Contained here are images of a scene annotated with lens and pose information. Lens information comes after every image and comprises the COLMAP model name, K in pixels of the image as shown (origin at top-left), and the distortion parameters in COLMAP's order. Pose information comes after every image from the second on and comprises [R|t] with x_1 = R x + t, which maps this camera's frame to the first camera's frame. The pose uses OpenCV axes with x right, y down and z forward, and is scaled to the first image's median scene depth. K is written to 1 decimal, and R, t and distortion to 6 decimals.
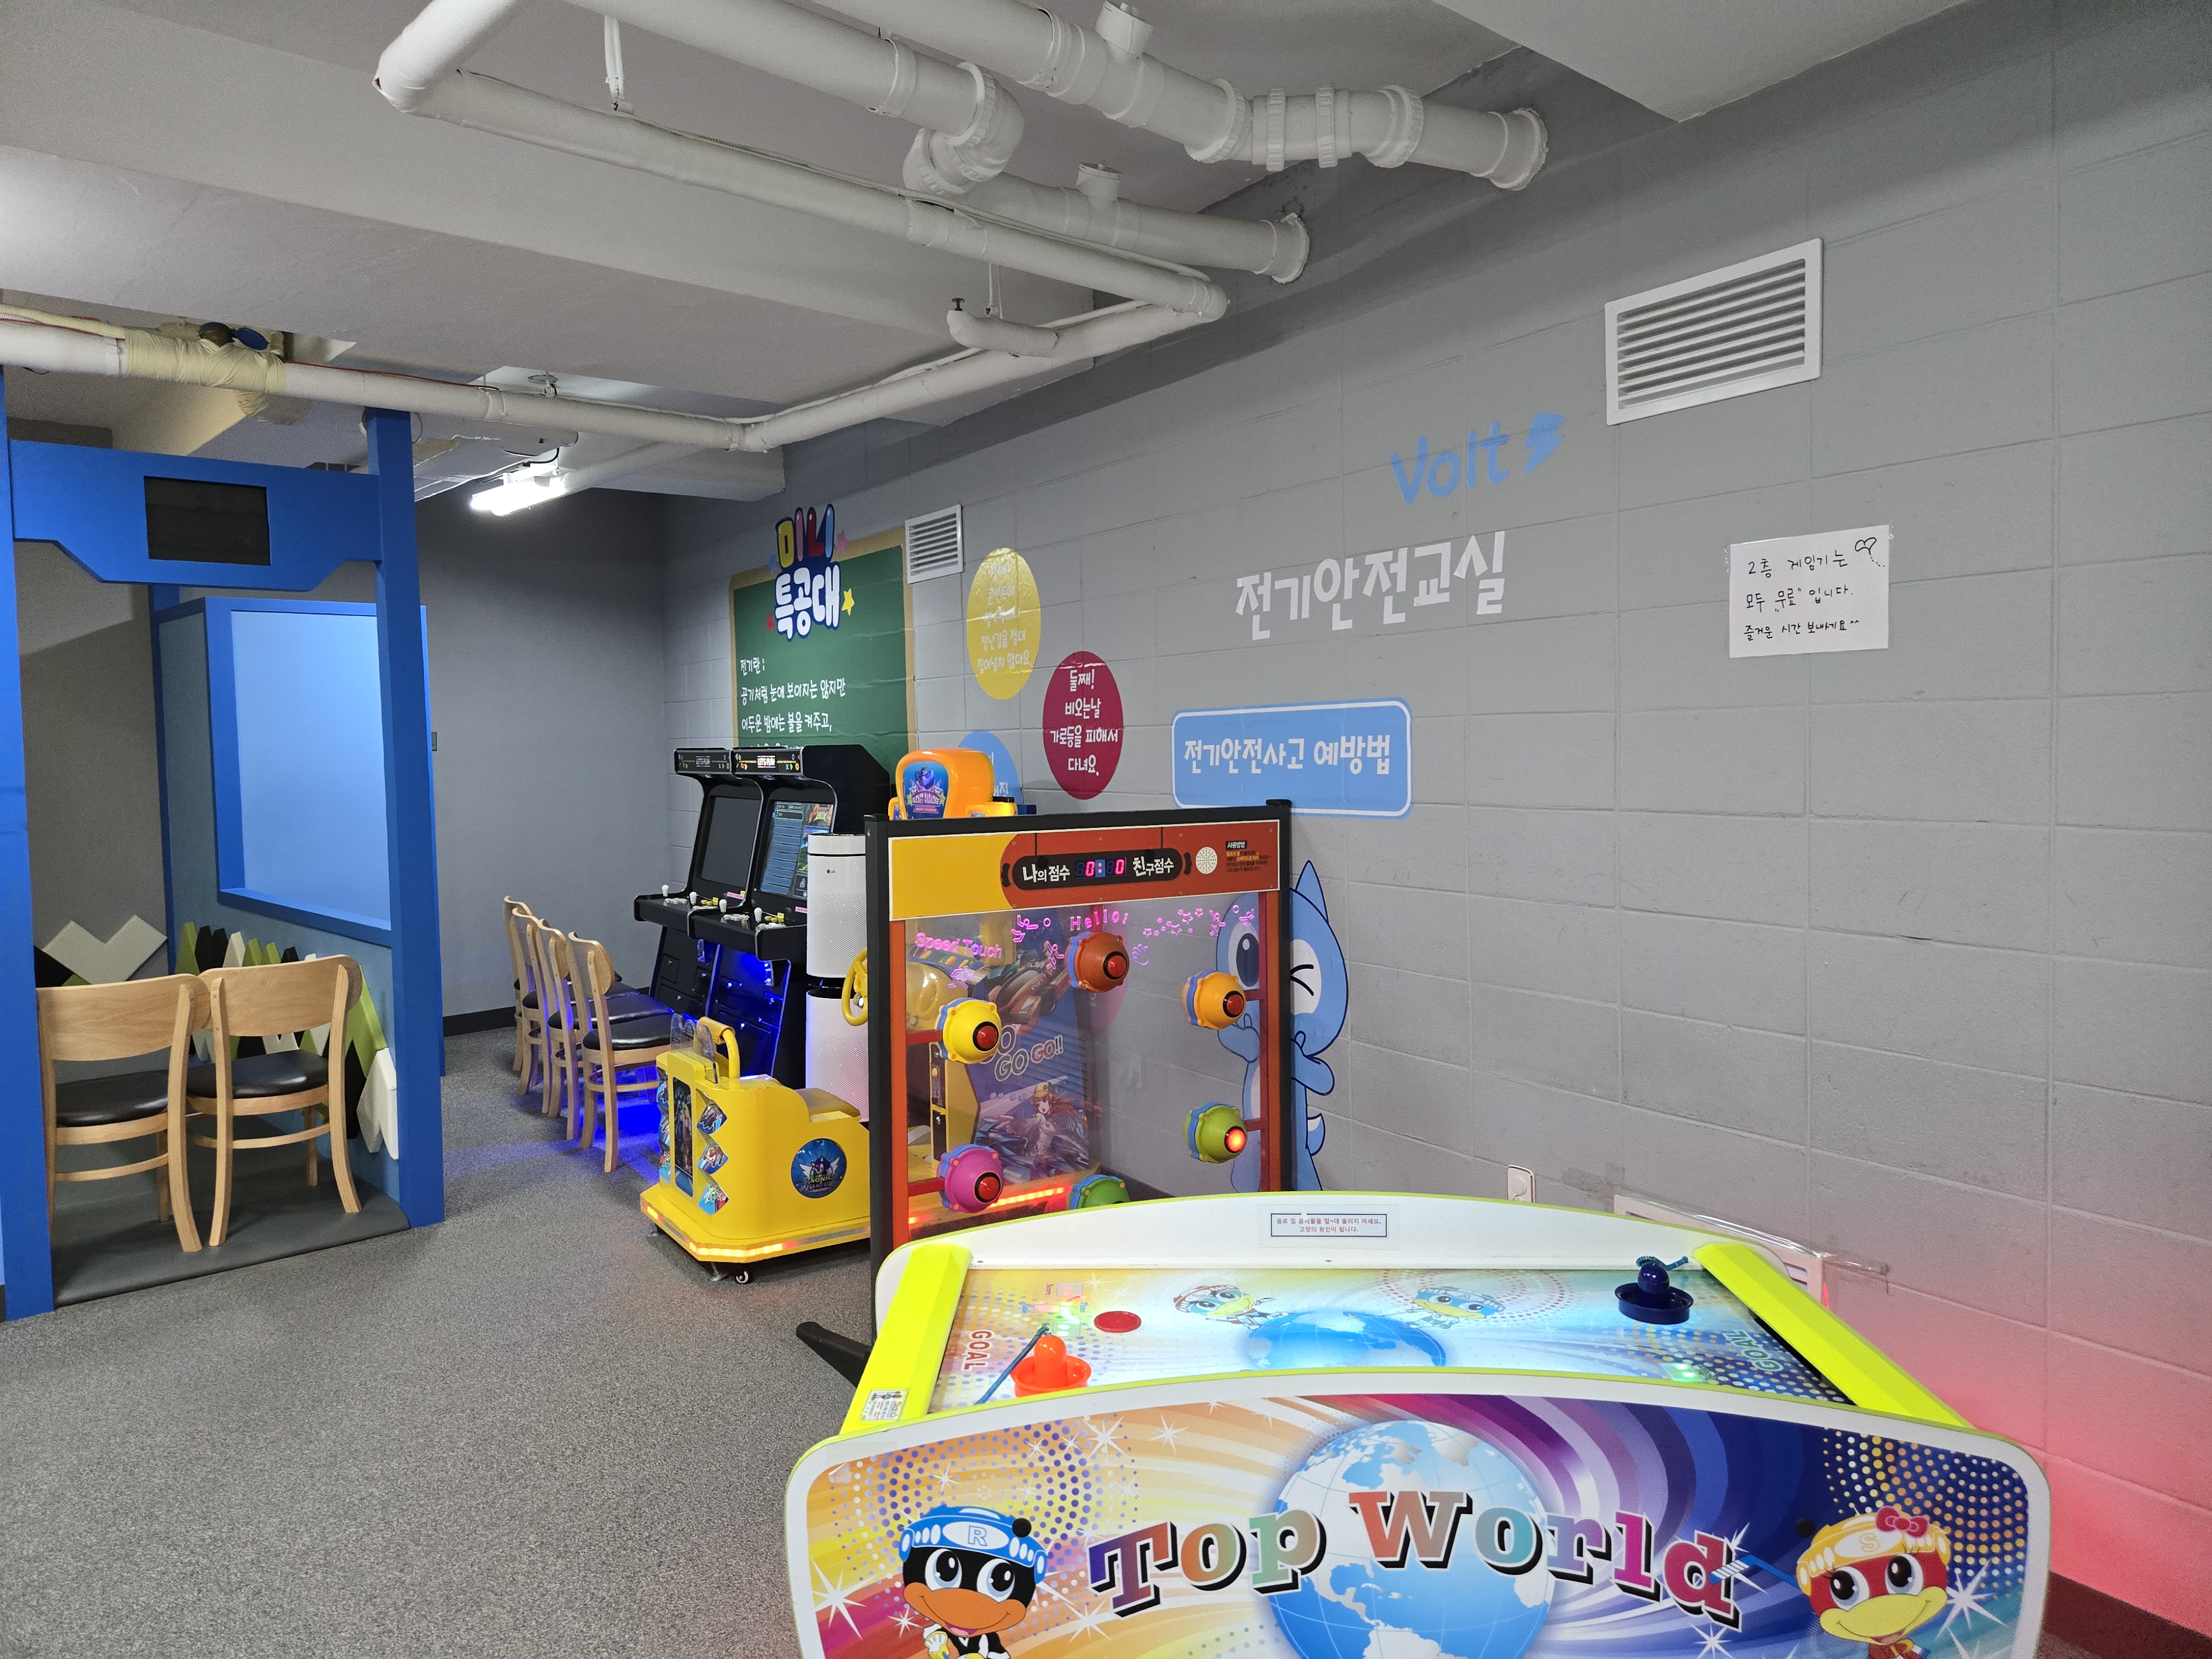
lens RADIAL K [[1486.8, 0, 1104.3], [0, 1486.8, 826.5], [0, 0, 1]] dist [0.058182, -0.049786]
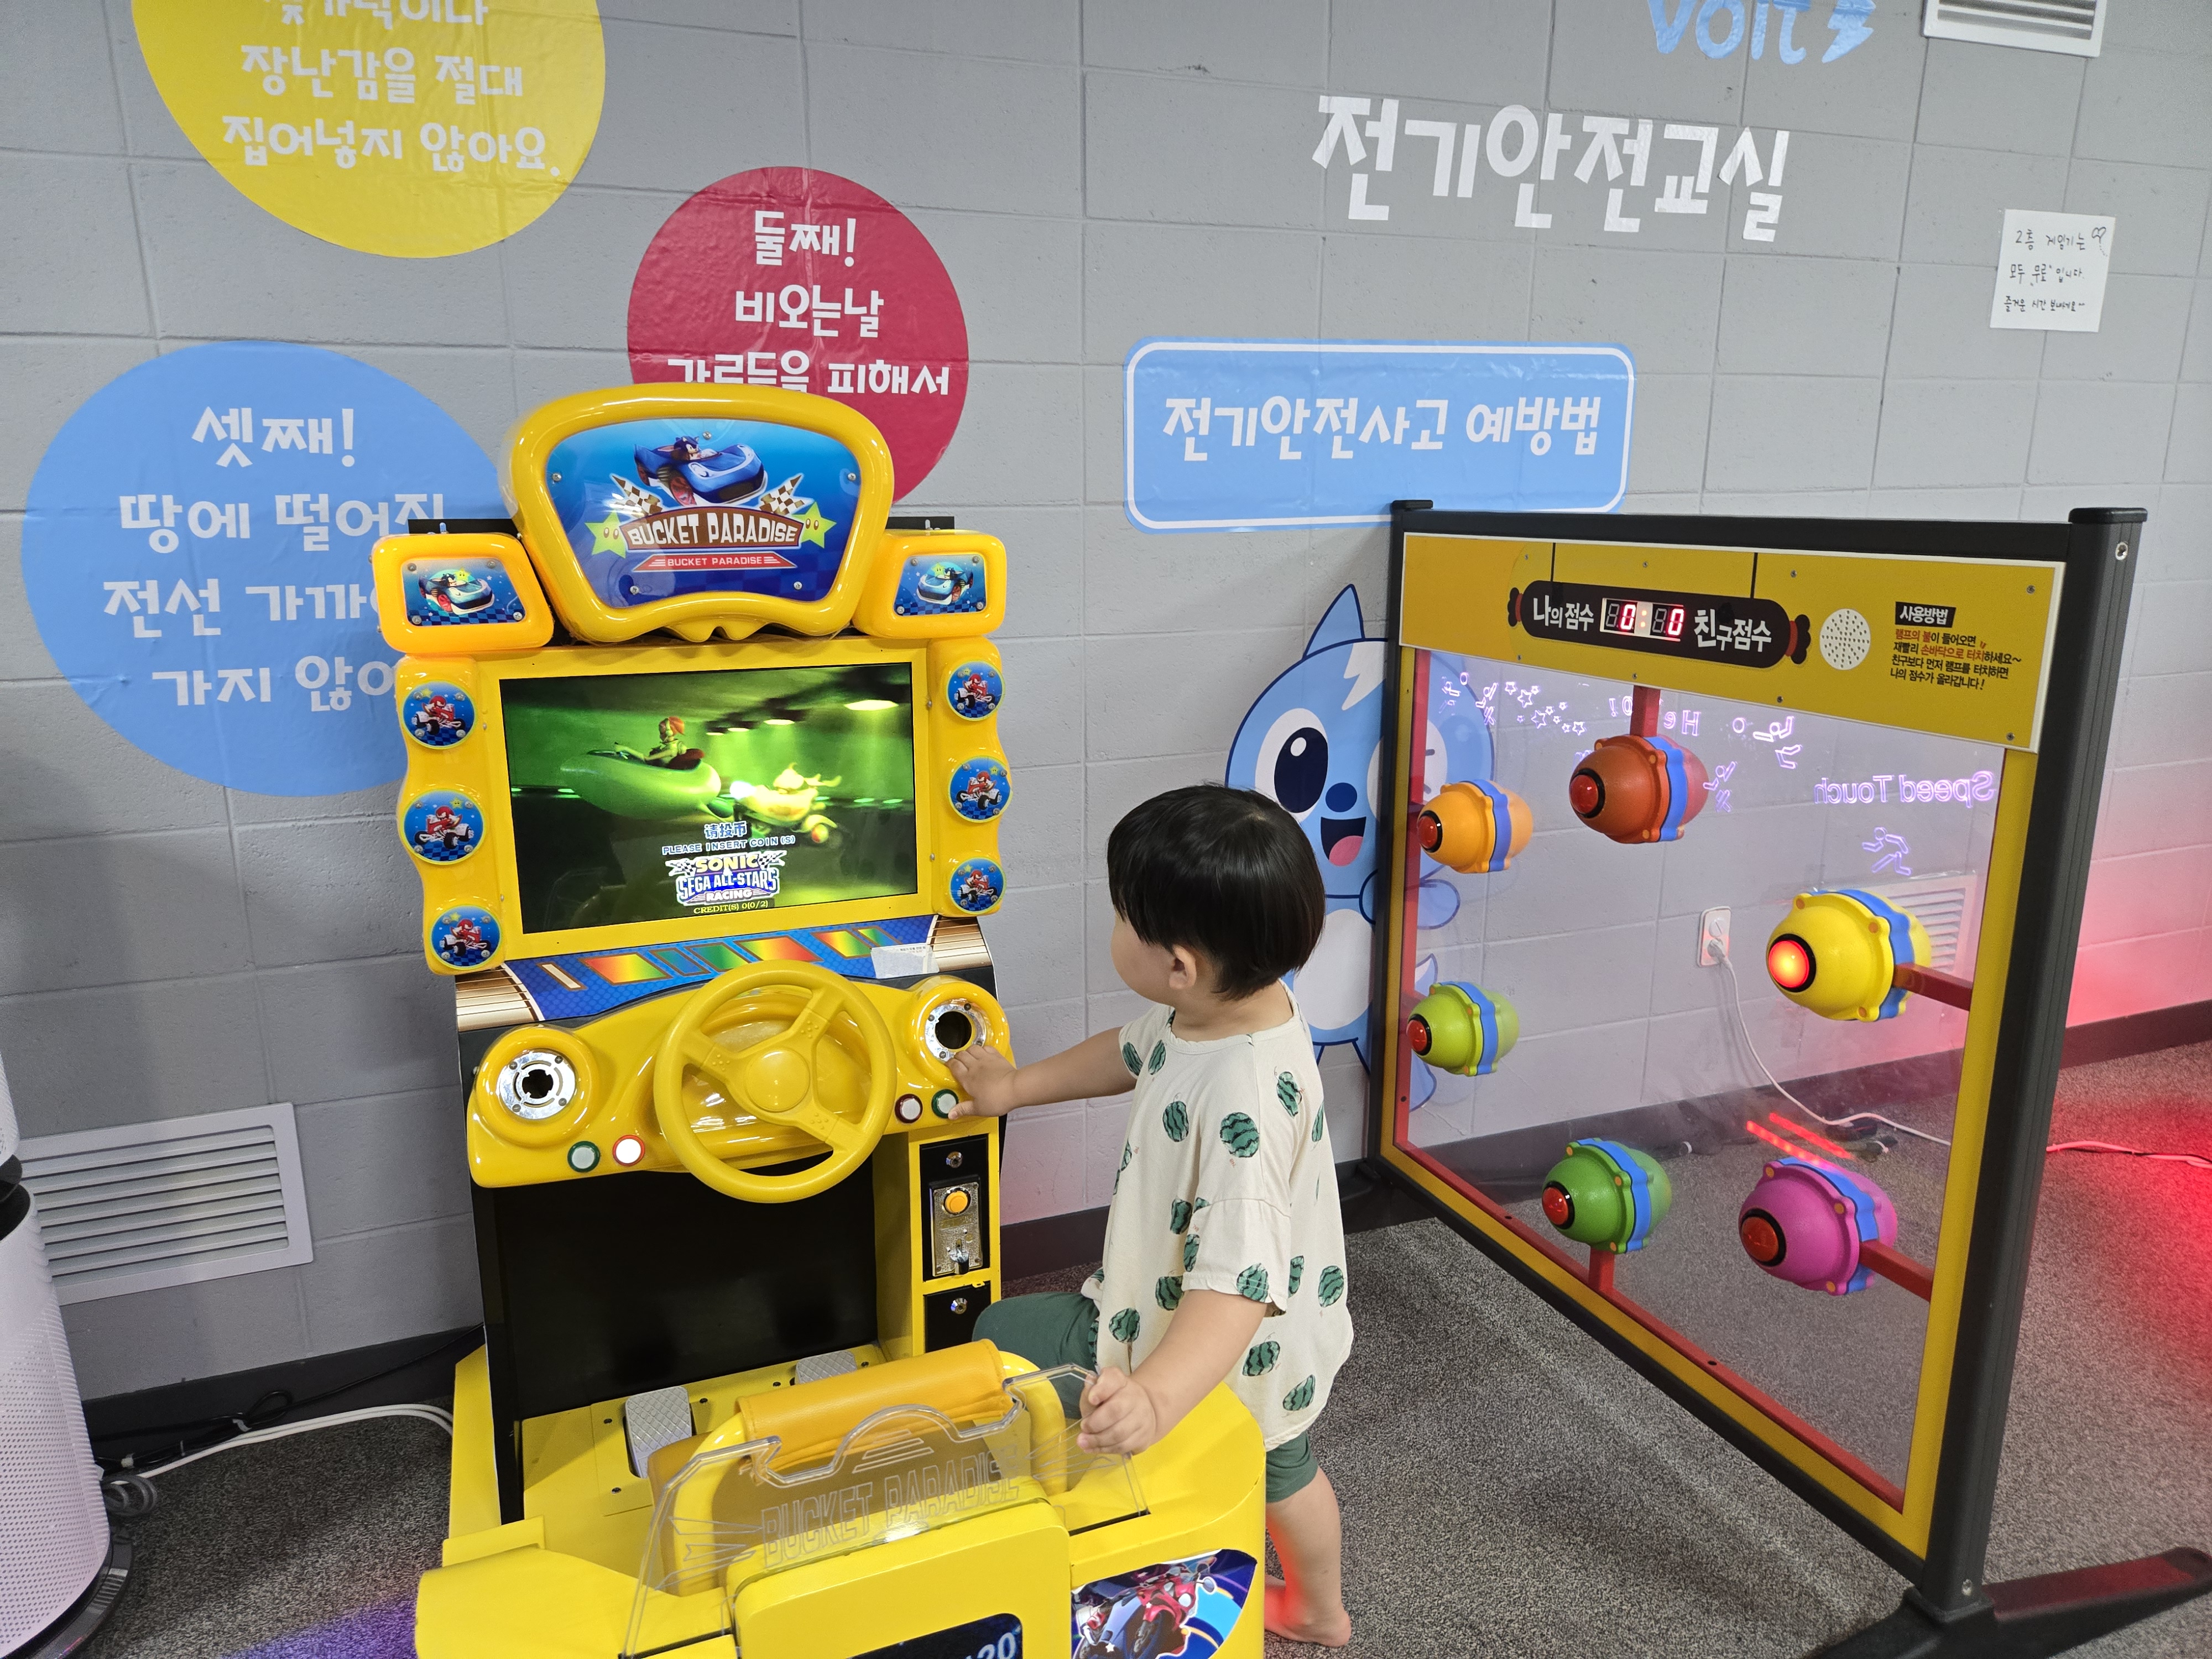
lens RADIAL K [[1486.8, 0, 1096.3], [0, 1486.8, 832.9], [0, 0, 1]] dist [0.058182, -0.049786]
pose [[0.197828, -0.218428, 0.955591, -0.586610], [0.058348, 0.975752, 0.210957, -0.023578], [-0.978499, 0.014024, 0.205776, 1.086013]]
